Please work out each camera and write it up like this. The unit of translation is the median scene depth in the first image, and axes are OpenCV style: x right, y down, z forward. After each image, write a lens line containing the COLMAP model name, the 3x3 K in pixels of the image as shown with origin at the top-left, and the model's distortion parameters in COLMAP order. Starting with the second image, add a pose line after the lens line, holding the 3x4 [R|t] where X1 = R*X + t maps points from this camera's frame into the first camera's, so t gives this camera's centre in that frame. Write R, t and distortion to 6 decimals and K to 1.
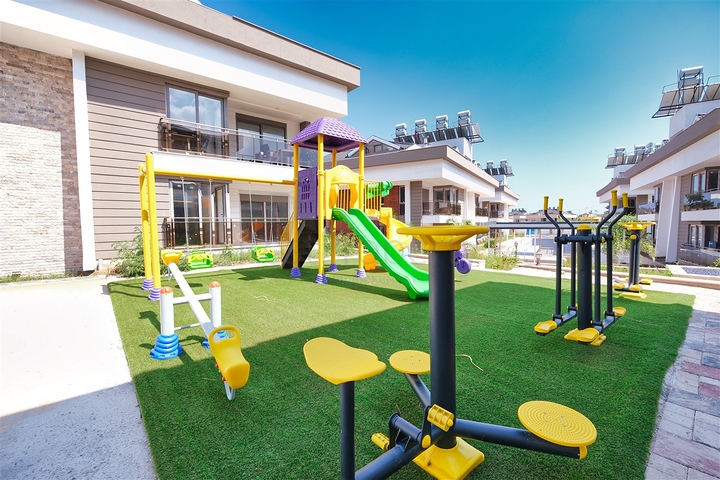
lens RADIAL K [[309.3, 0, 360.7], [0, 309.3, 237.8], [0, 0, 1]] dist [0.001553, 0.000931]
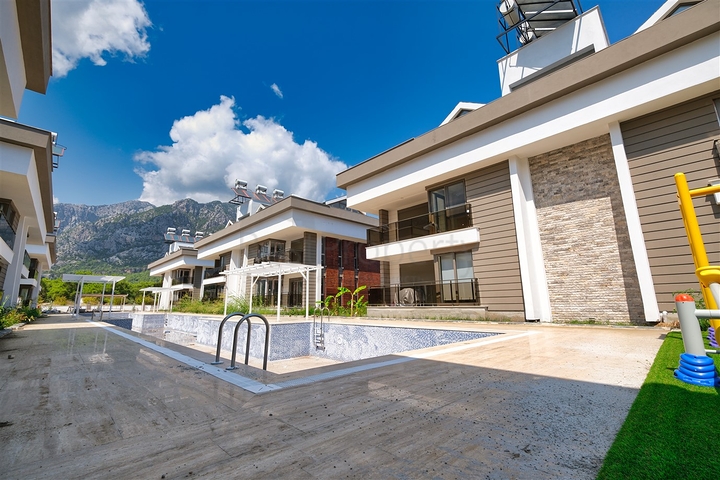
lens RADIAL K [[309.3, 0, 360.7], [0, 309.3, 237.8], [0, 0, 1]] dist [0.001553, 0.000931]
pose [[0.055324, -0.205052, -0.977186, 0.067160], [-0.043325, 0.977270, -0.207522, 0.089353], [0.997528, 0.053817, 0.045183, 0.038642]]
